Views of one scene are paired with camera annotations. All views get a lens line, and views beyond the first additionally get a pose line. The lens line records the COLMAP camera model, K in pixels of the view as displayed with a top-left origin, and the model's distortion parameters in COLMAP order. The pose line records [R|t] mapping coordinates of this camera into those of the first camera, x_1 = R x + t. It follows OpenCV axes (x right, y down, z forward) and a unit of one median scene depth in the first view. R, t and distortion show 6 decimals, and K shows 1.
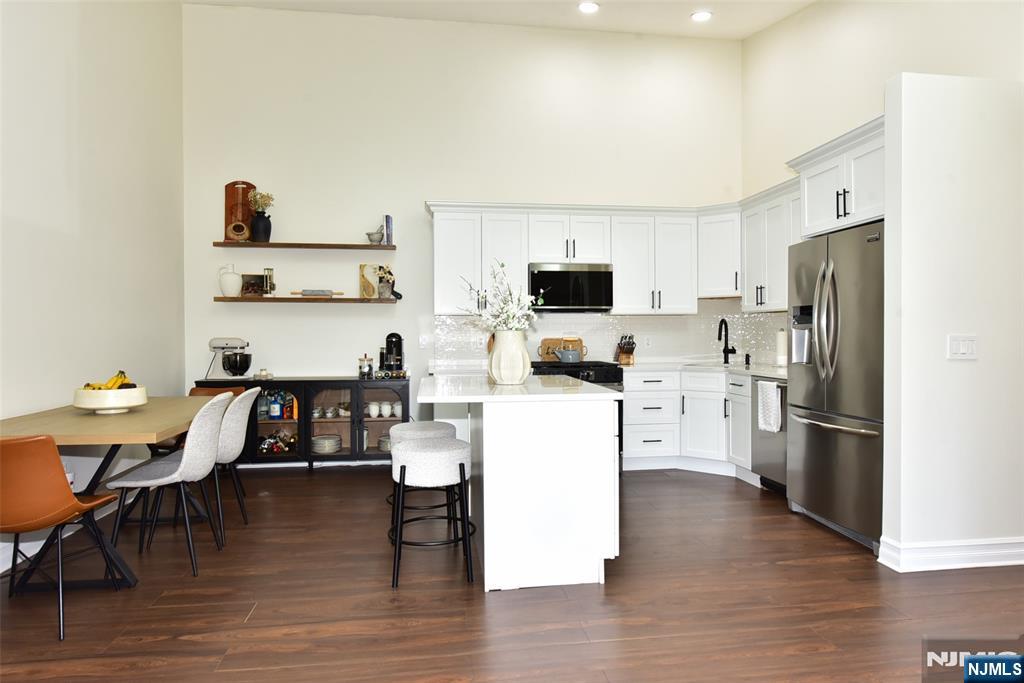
lens RADIAL K [[622.3, 0, 511.1], [0, 622.3, 341.5], [0, 0, 1]] dist [-0.017605, -0.001517]
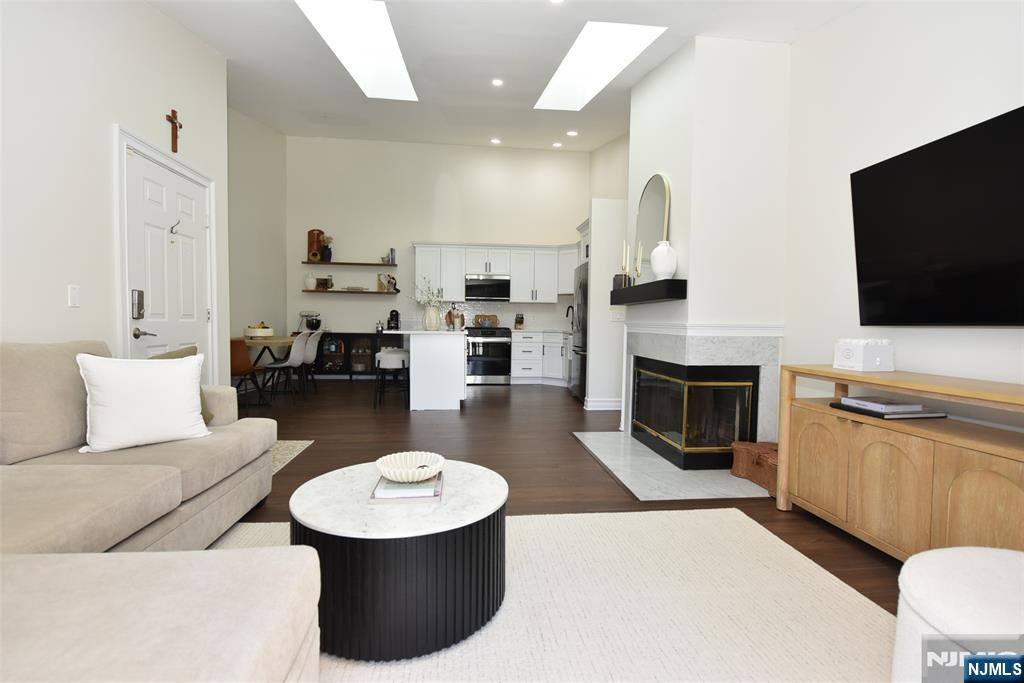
lens RADIAL K [[490.2, 0, 513.7], [0, 490.2, 340.9], [0, 0, 1]] dist [0.000573, 0.000209]
pose [[0.999274, 0.018323, -0.033397, 0.232495], [-0.017457, 0.999509, 0.026019, 0.035823], [0.033857, -0.025417, 0.999103, -0.505199]]
